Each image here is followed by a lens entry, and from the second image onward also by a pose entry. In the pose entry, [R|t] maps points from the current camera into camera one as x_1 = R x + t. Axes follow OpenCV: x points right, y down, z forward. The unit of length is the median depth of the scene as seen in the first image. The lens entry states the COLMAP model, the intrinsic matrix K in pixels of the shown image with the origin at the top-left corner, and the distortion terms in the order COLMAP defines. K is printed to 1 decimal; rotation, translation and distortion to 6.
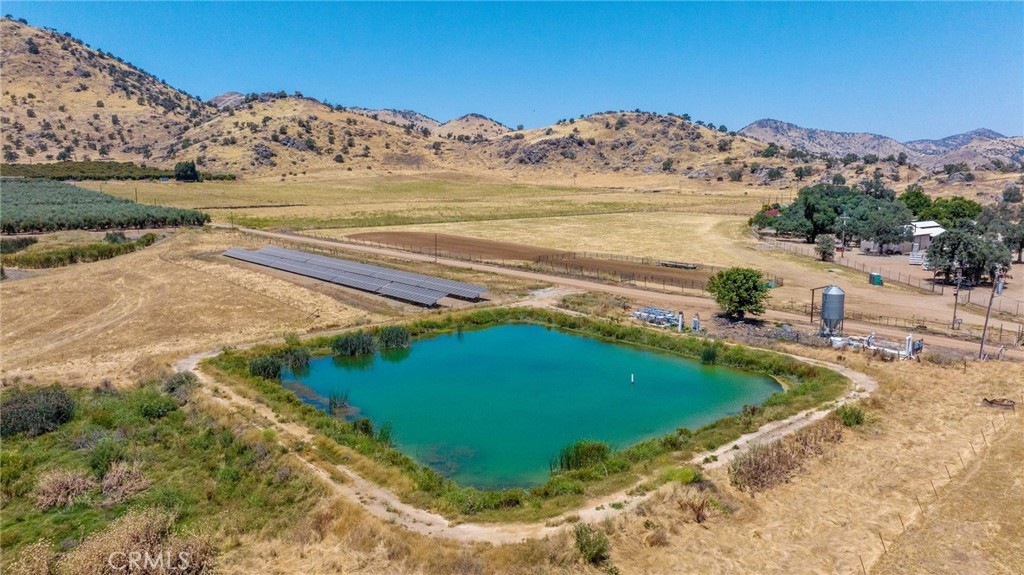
lens RADIAL K [[710.4, 0, 512.0], [0, 710.4, 287.5], [0, 0, 1]] dist [-0.028759, 0.000412]
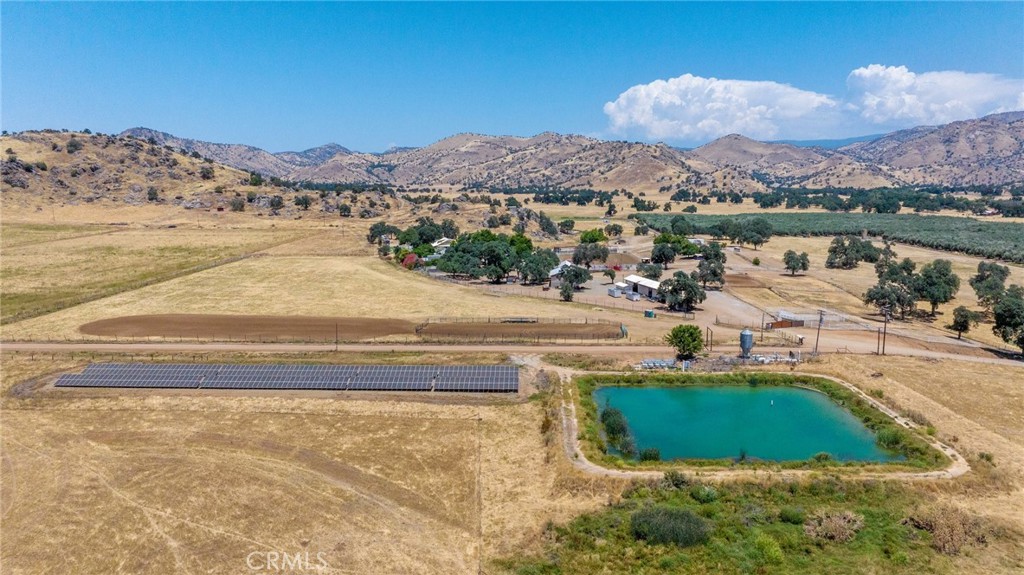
lens RADIAL K [[710.4, 0, 512.0], [0, 710.4, 287.5], [0, 0, 1]] dist [-0.028759, 0.000412]
pose [[0.672074, -0.111155, 0.732094, -0.148403], [0.119164, 0.992018, 0.041225, -0.029907], [-0.730833, 0.059533, 0.679956, 0.021141]]
